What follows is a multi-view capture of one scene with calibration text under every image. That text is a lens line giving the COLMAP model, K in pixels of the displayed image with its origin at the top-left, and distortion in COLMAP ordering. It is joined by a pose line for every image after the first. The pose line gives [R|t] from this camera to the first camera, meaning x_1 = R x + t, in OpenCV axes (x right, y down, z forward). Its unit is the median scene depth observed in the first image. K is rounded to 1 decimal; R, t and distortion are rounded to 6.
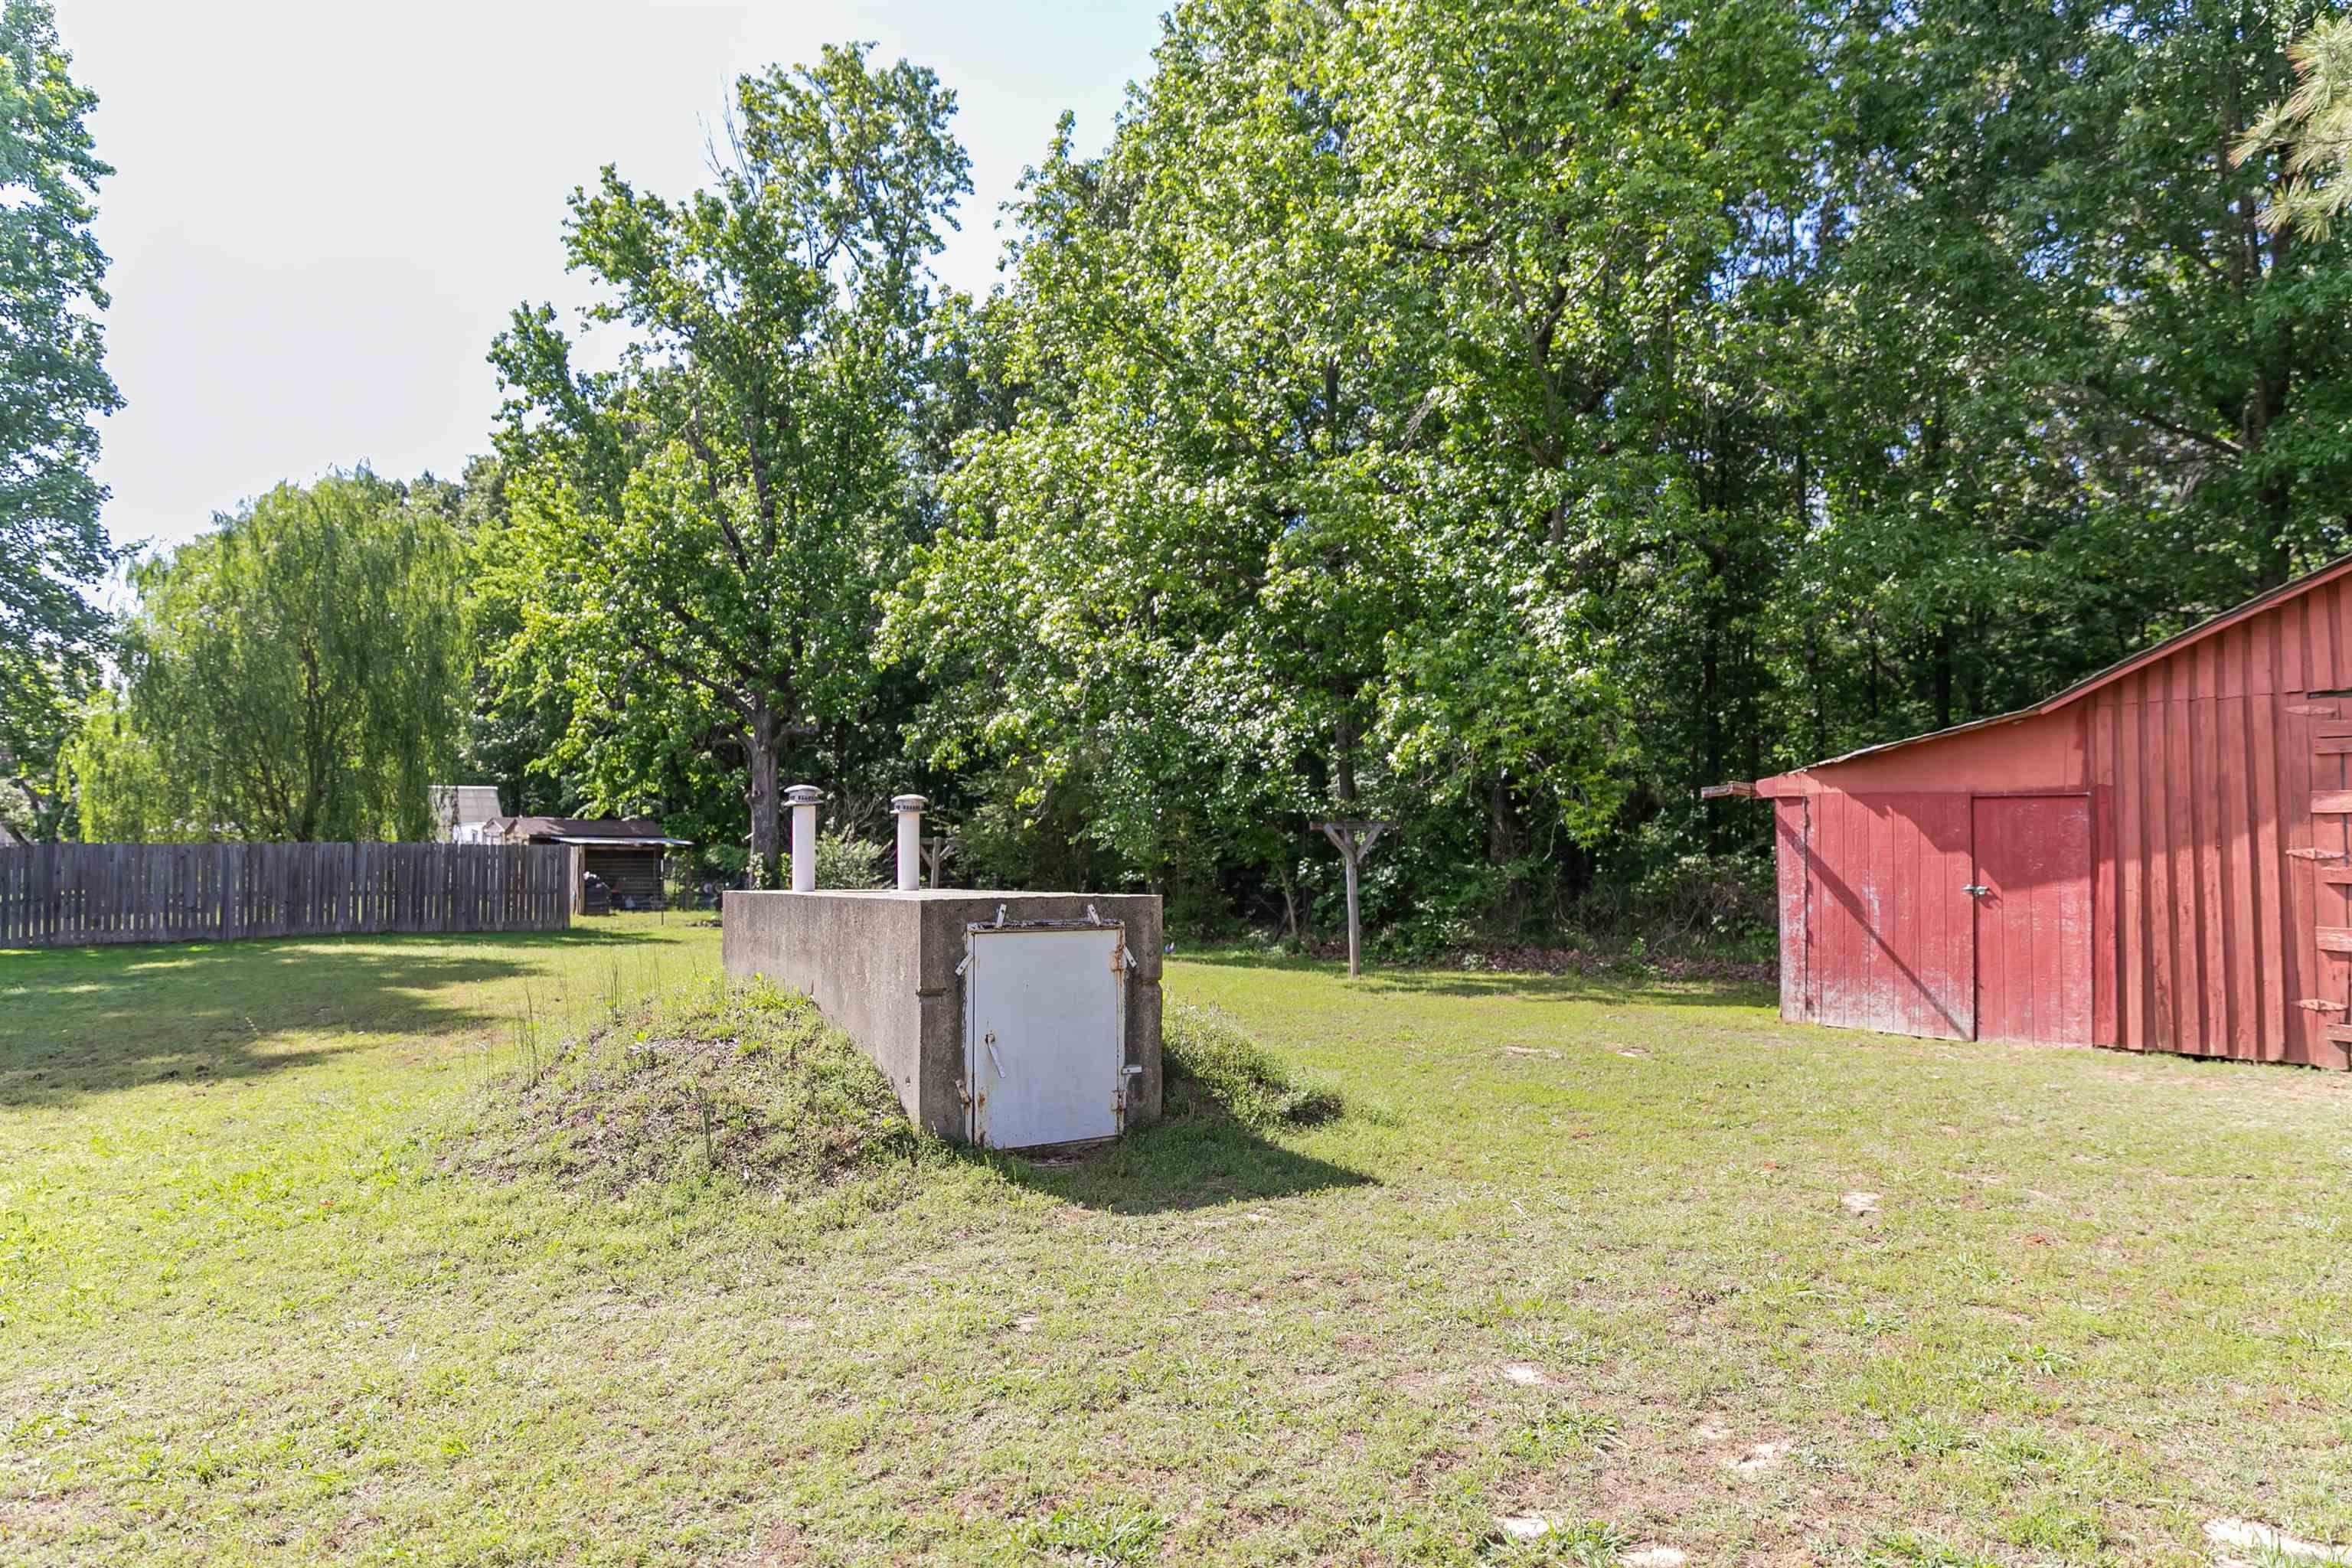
lens RADIAL K [[1596.3, 0, 1154.5], [0, 1596.3, 788.5], [0, 0, 1]] dist [0.013234, -0.003920]
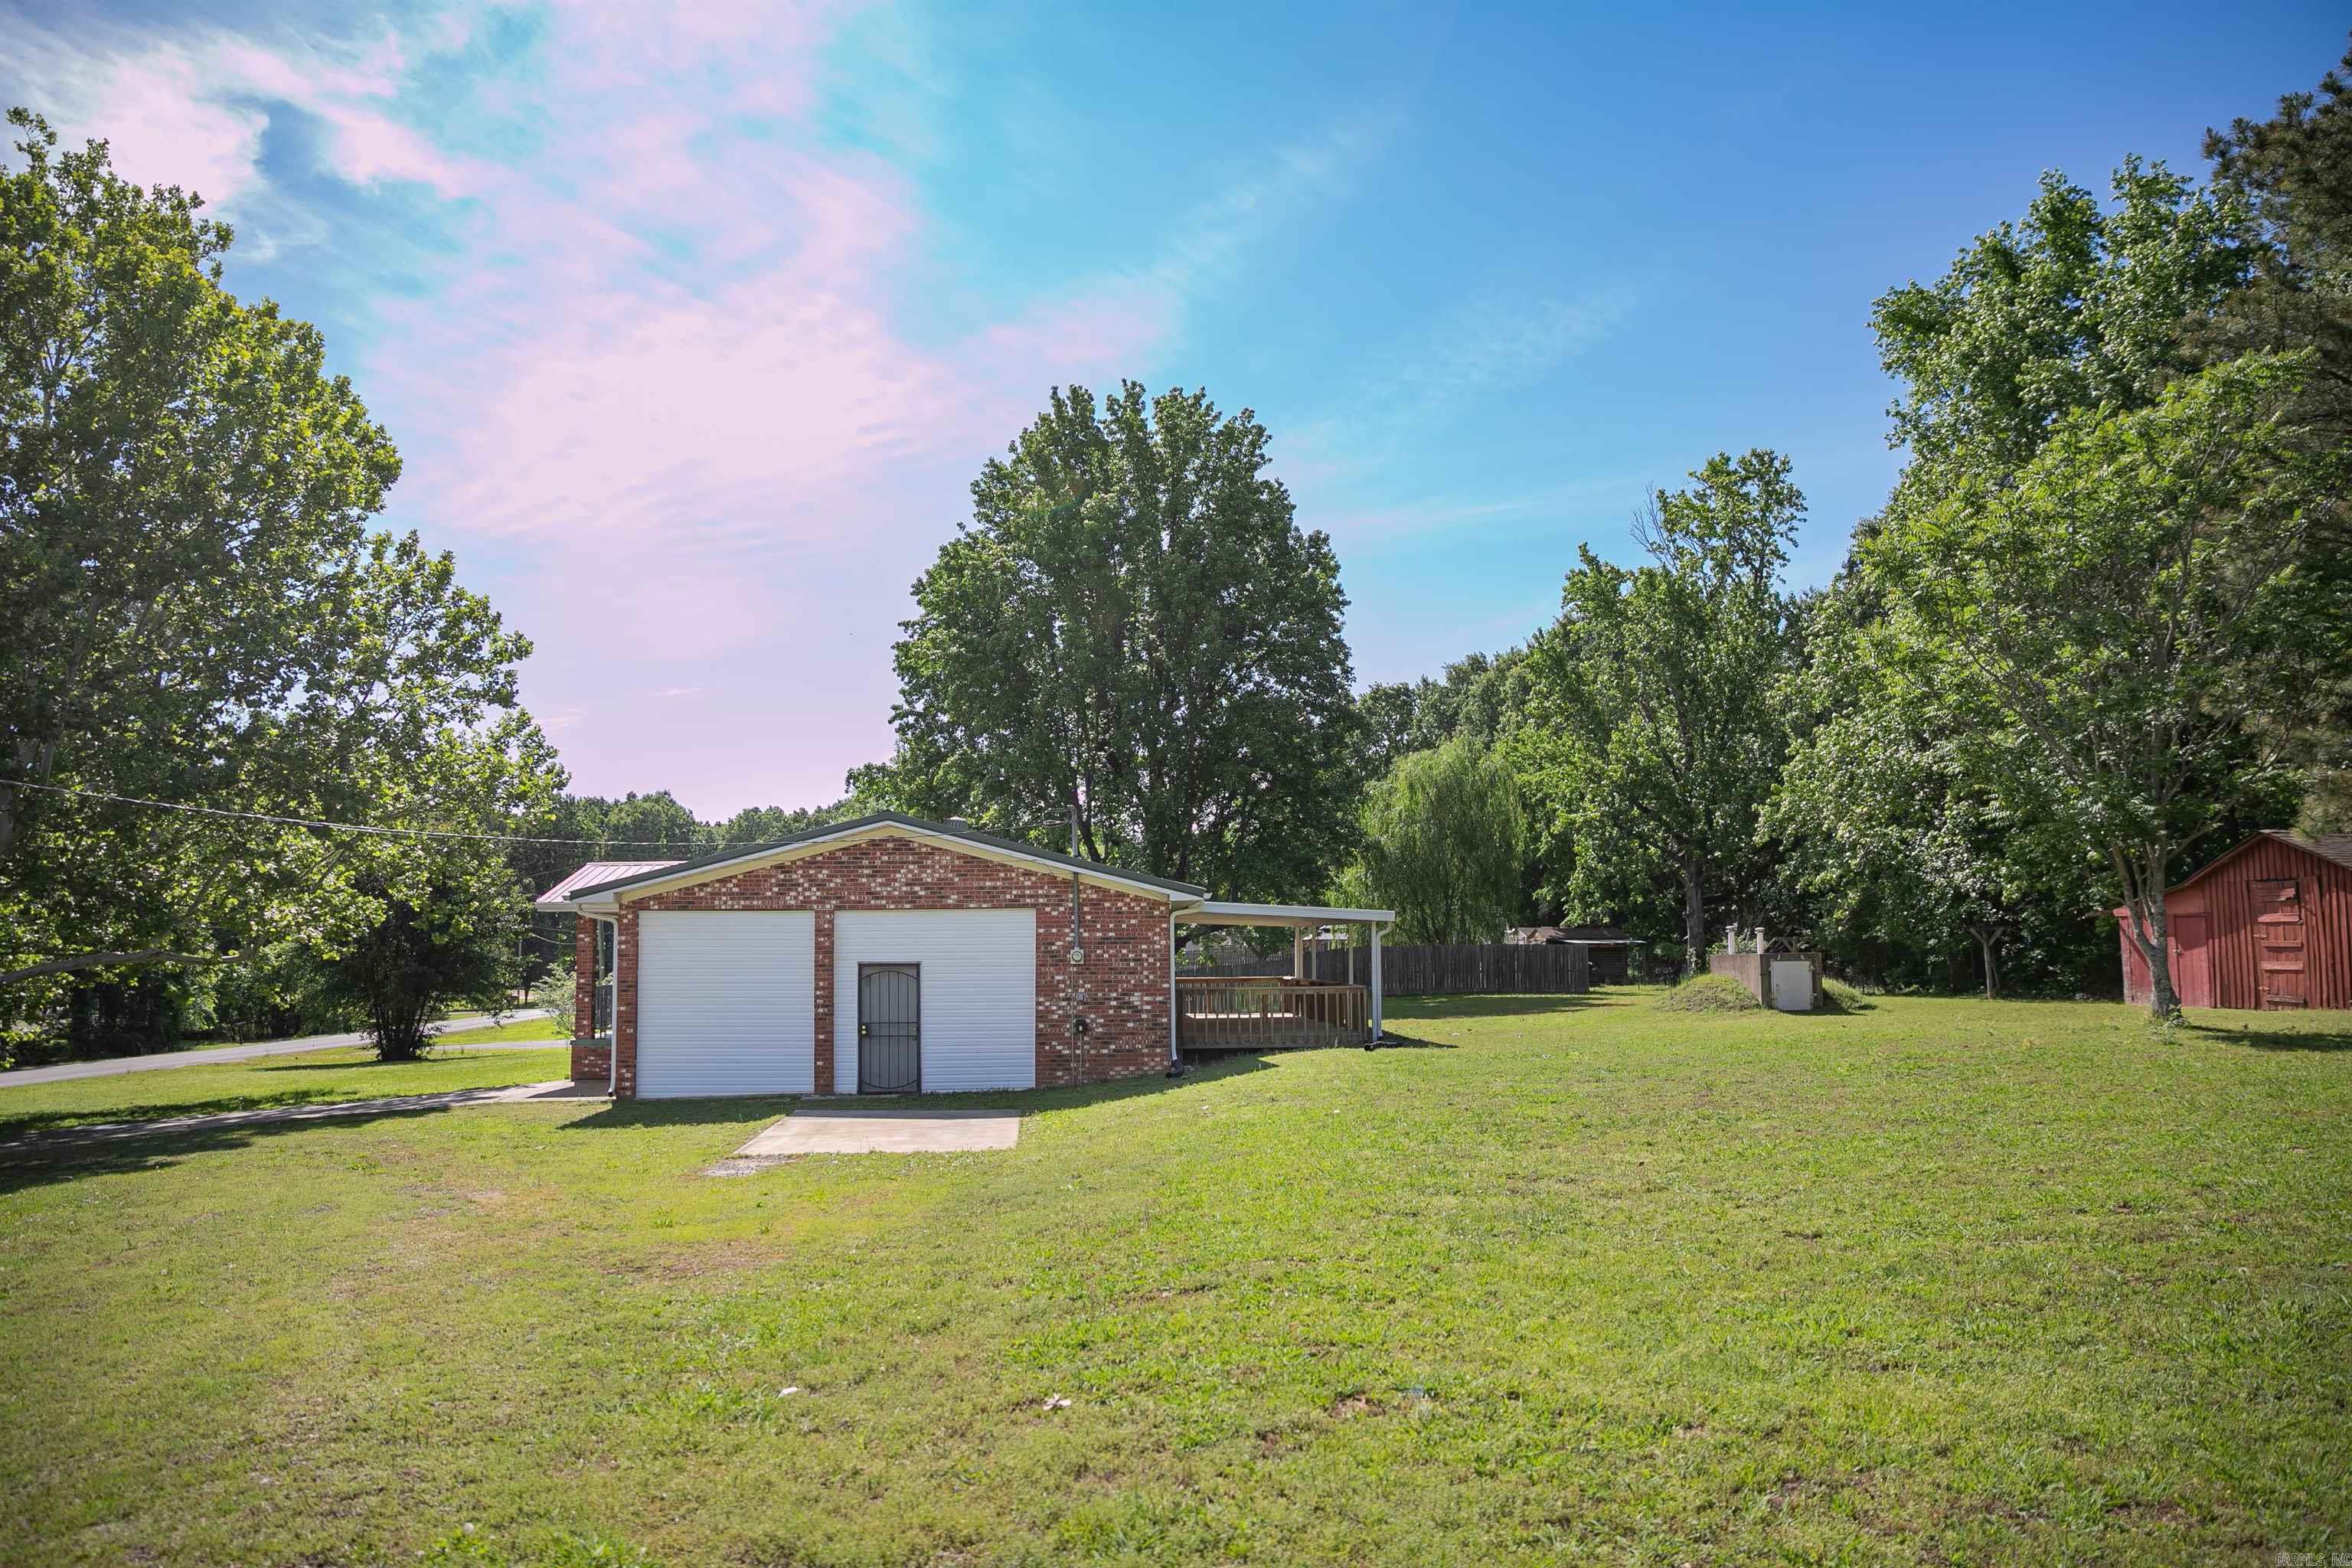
lens RADIAL K [[1591.3, 0, 1176.0], [0, 1591.3, 784.0], [0, 0, 1]] dist [-0.129863, 0.105334]
pose [[0.857679, -0.061062, -0.510547, 0.216581], [0.027355, 0.996936, -0.073281, -0.038843], [0.513457, 0.048885, 0.856721, -1.094277]]
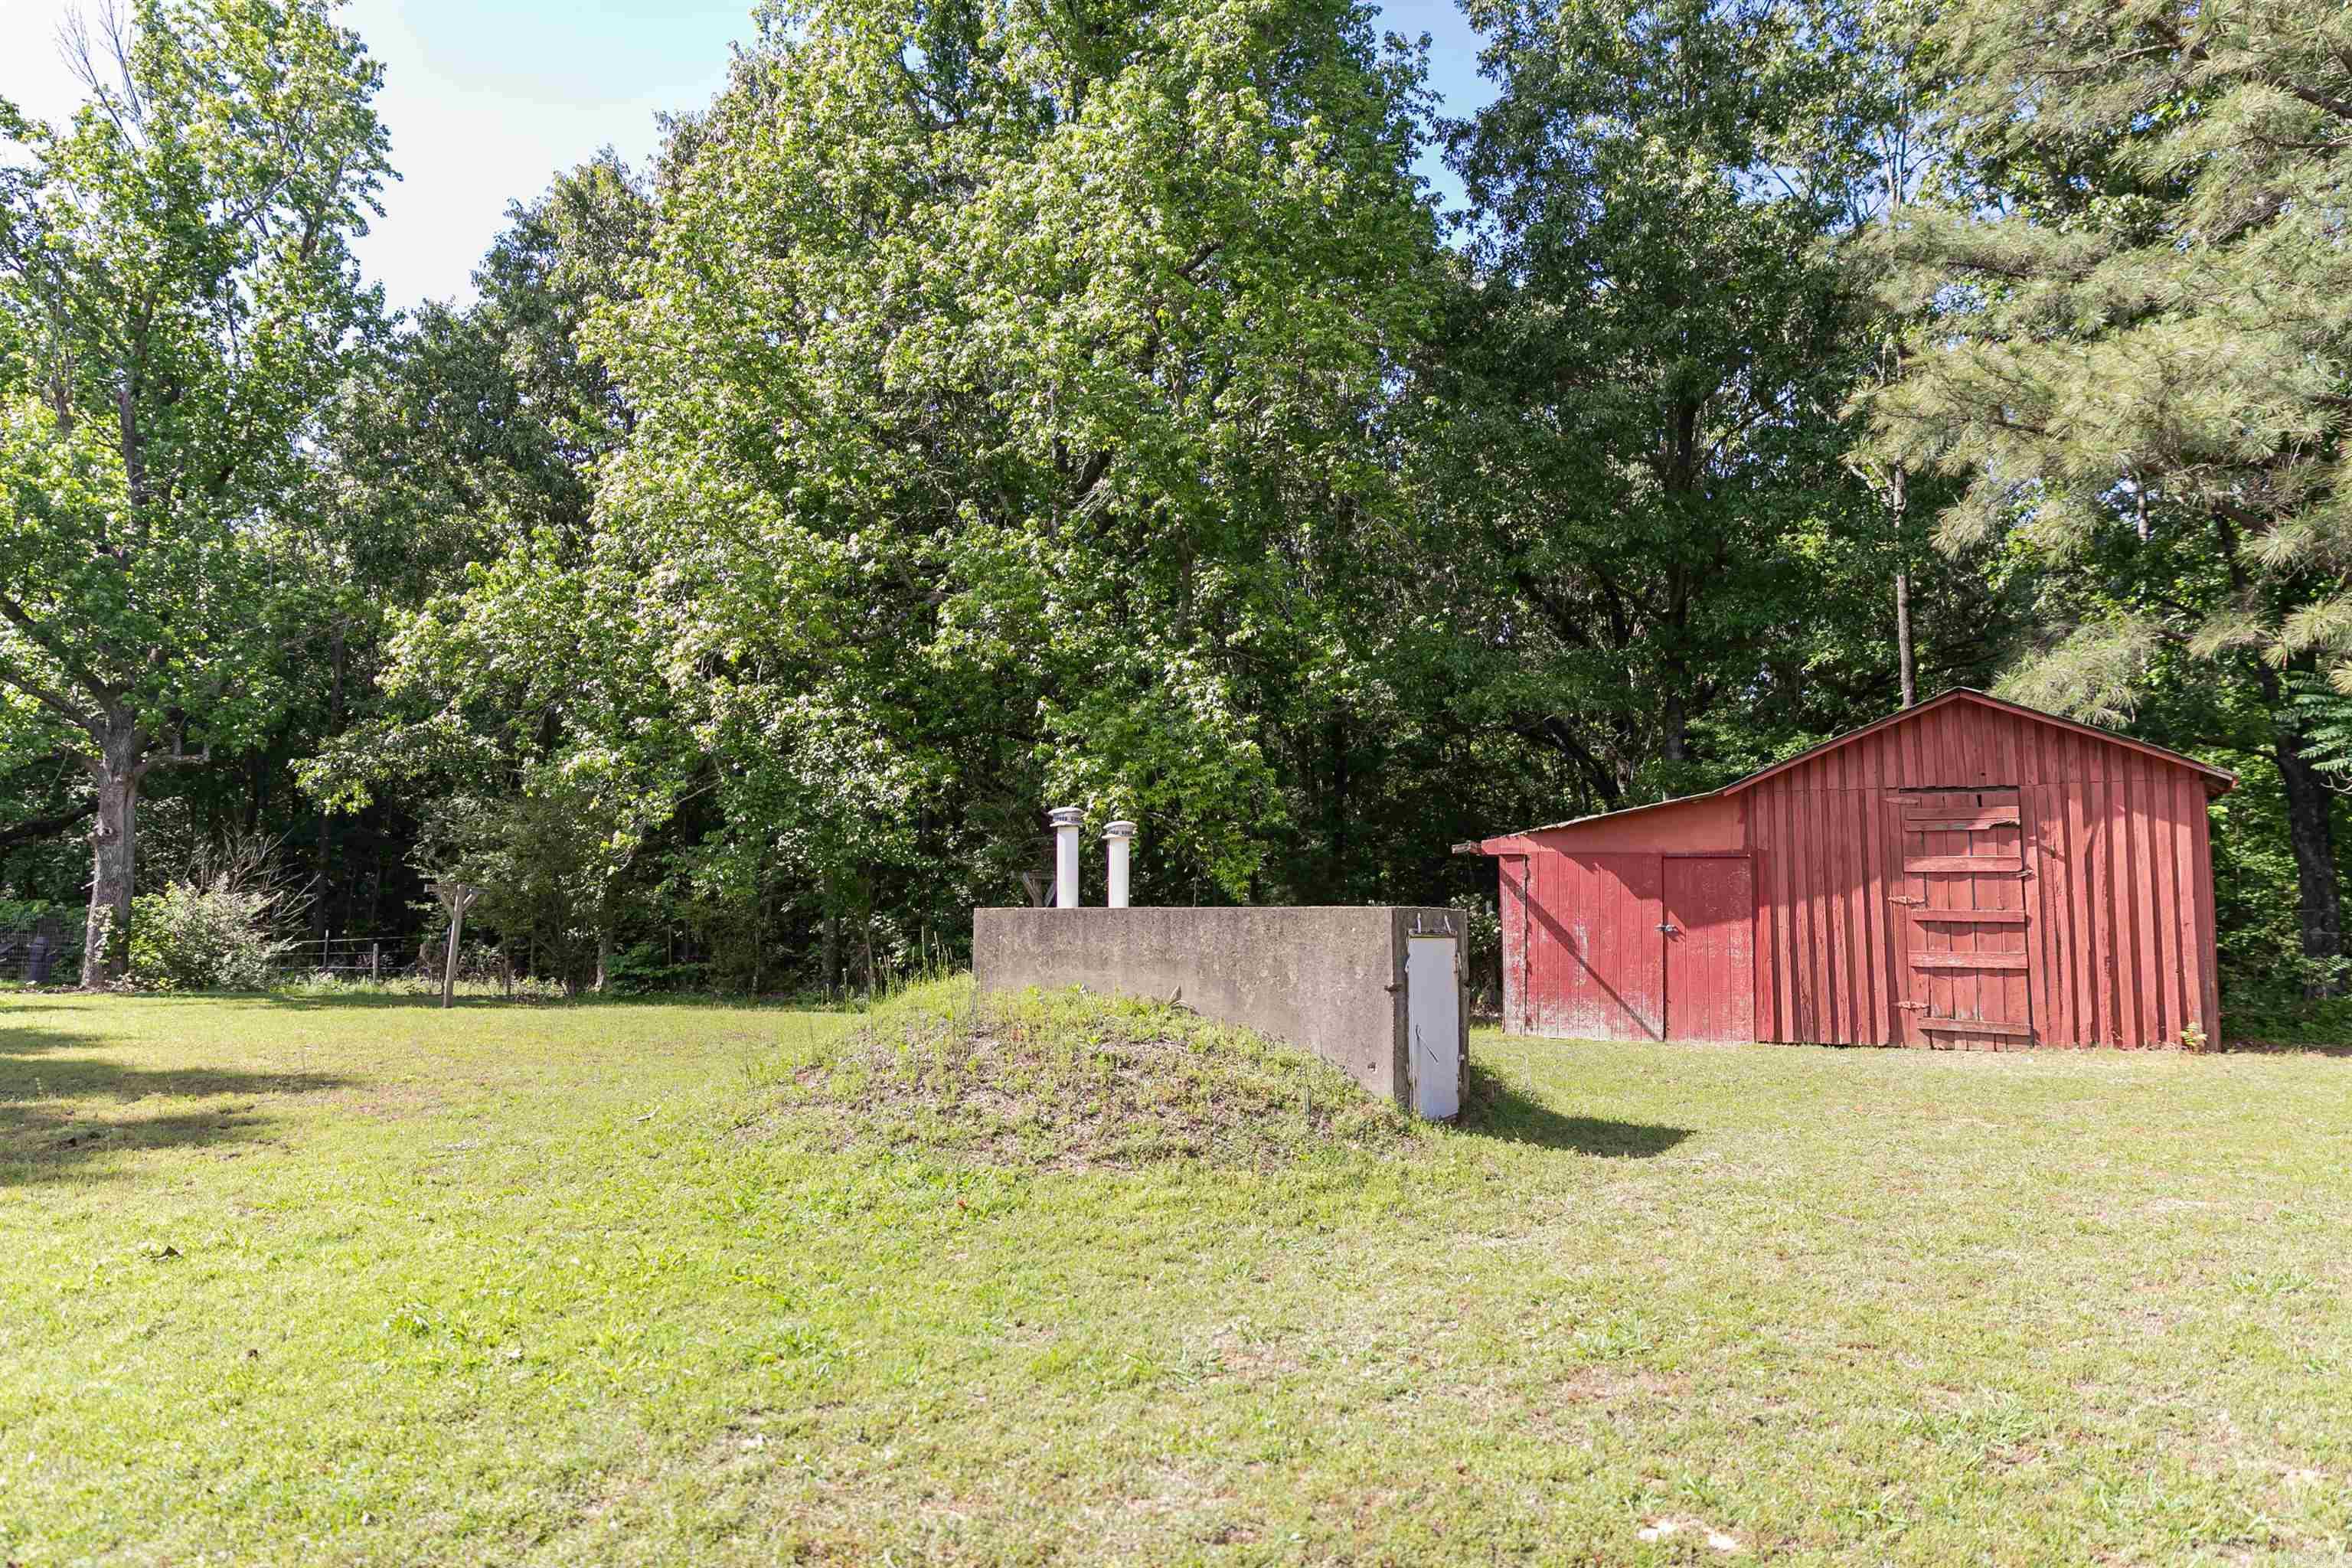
lens RADIAL K [[1596.3, 0, 1154.5], [0, 1596.3, 788.5], [0, 0, 1]] dist [0.013234, -0.003920]
pose [[0.885452, 0.047893, 0.462257, -0.252344], [-0.026822, 0.998284, -0.052053, 0.015538], [-0.463956, 0.033692, 0.885217, 0.015958]]
